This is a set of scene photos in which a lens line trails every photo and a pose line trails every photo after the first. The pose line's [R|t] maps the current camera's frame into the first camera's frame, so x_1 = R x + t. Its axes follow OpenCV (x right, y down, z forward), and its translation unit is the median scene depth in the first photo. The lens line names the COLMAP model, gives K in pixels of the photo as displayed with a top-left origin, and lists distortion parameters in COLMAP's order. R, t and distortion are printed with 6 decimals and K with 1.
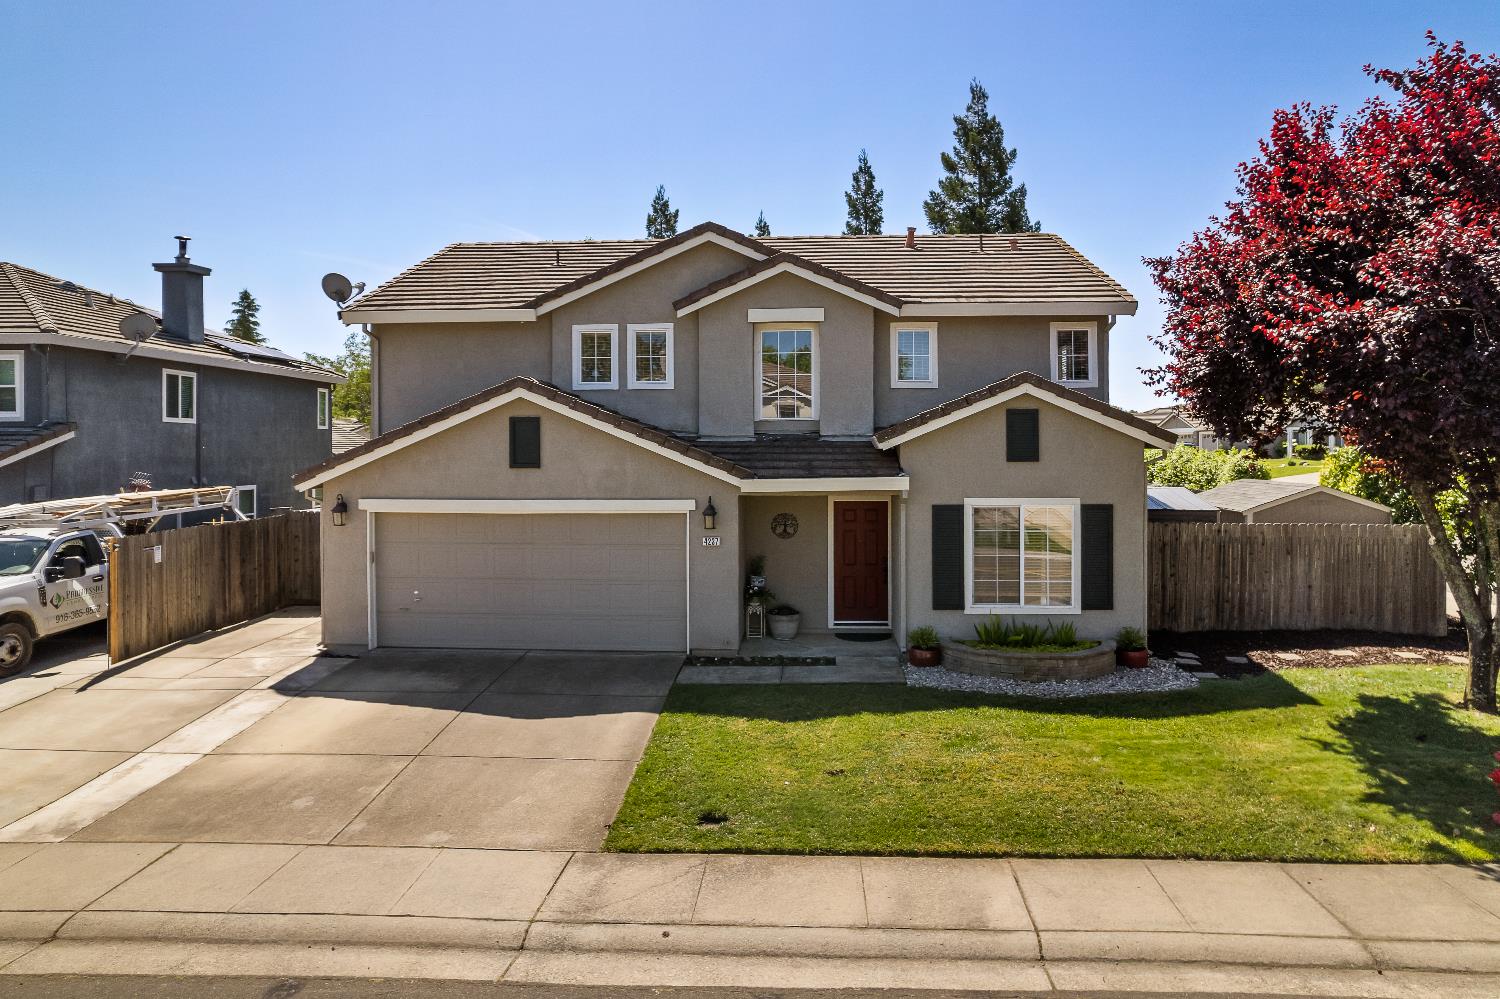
lens RADIAL K [[977.7, 0, 754.6], [0, 977.7, 494.5], [0, 0, 1]] dist [-0.079248, 0.065392]
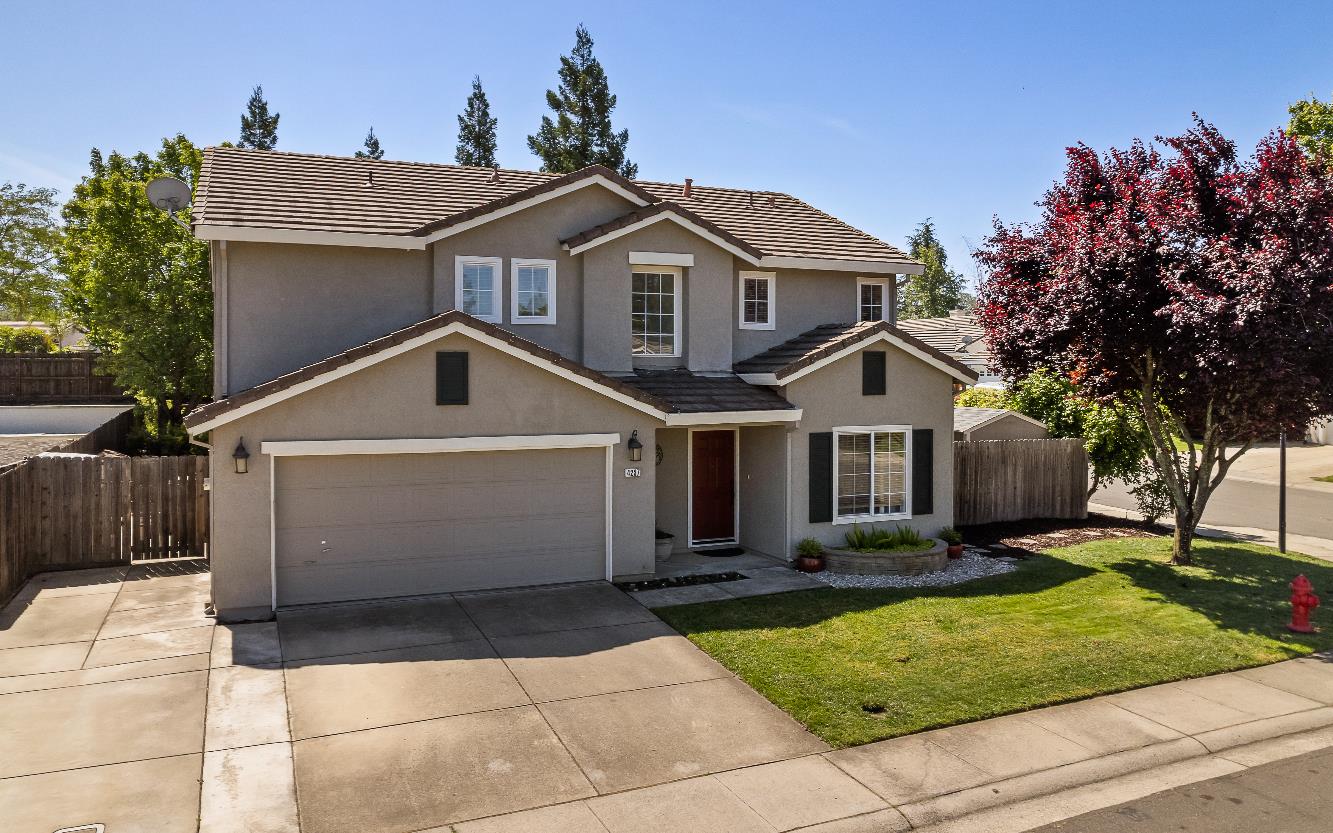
lens RADIAL K [[977.4, 0, 666.5], [0, 977.4, 416.5], [0, 0, 1]] dist [-0.070377, 0.055378]
pose [[0.887677, -0.016409, 0.460174, -0.480619], [0.015451, 0.999864, 0.005849, -0.017525], [-0.460207, 0.001918, 0.887809, 0.045983]]
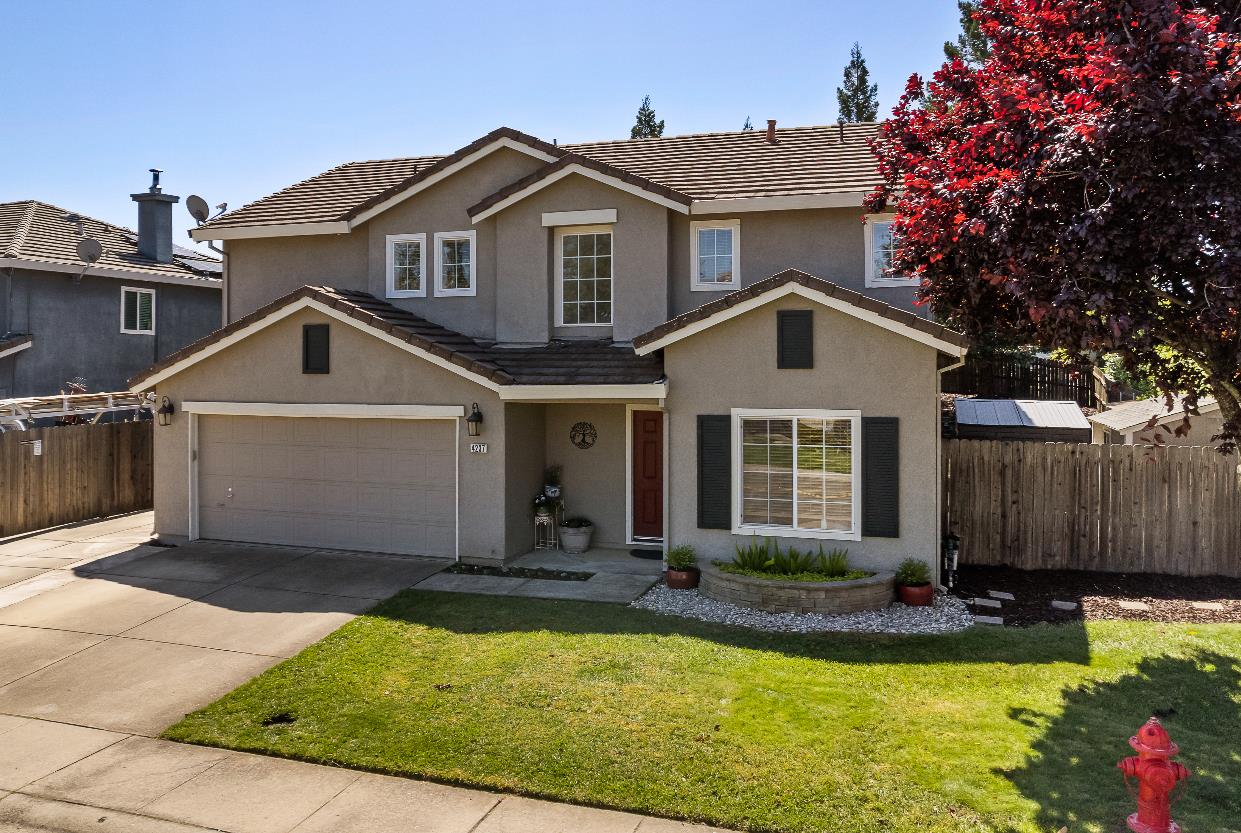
lens RADIAL K [[981.6, 0, 583.1], [0, 981.6, 392.6], [0, 0, 1]] dist [-0.068363, 0.044670]
pose [[0.963026, 0.009883, -0.269228, 0.314506], [-0.014449, 0.999783, -0.014982, 0.004760], [0.269022, 0.018318, 0.962960, 0.068317]]
